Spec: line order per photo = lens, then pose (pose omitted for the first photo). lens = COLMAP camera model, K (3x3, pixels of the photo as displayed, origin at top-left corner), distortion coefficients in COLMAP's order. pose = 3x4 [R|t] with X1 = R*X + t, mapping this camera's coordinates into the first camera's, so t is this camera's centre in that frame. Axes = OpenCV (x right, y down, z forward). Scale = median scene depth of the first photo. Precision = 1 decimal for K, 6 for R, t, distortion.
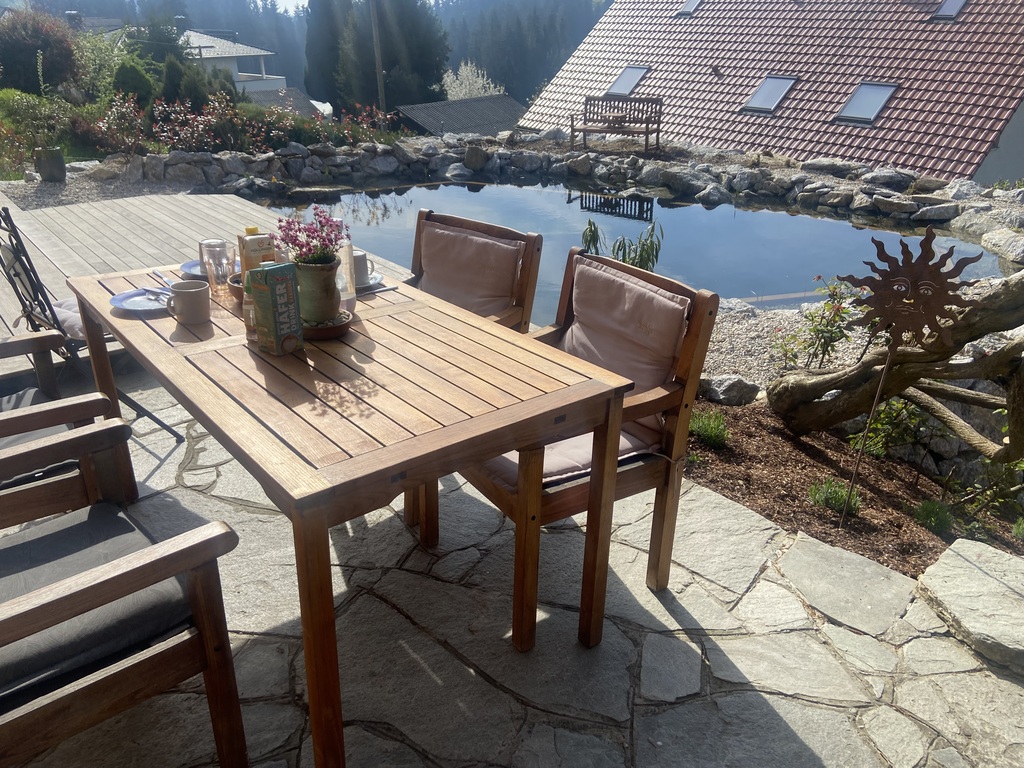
lens RADIAL K [[789.3, 0, 512.0], [0, 789.3, 384.0], [0, 0, 1]] dist [0.006004, -0.067557]
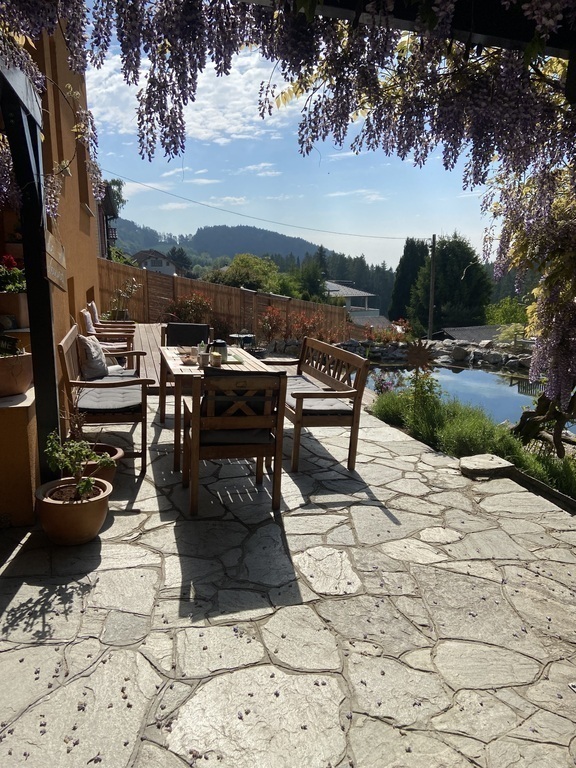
lens RADIAL K [[592.0, 0, 288.0], [0, 592.0, 384.0], [0, 0, 1]] dist [0.006004, -0.067557]
pose [[0.909177, 0.074719, -0.409652, 0.134900], [-0.174066, 0.961890, -0.210875, 0.095608], [0.378284, 0.263030, 0.887534, -0.211661]]
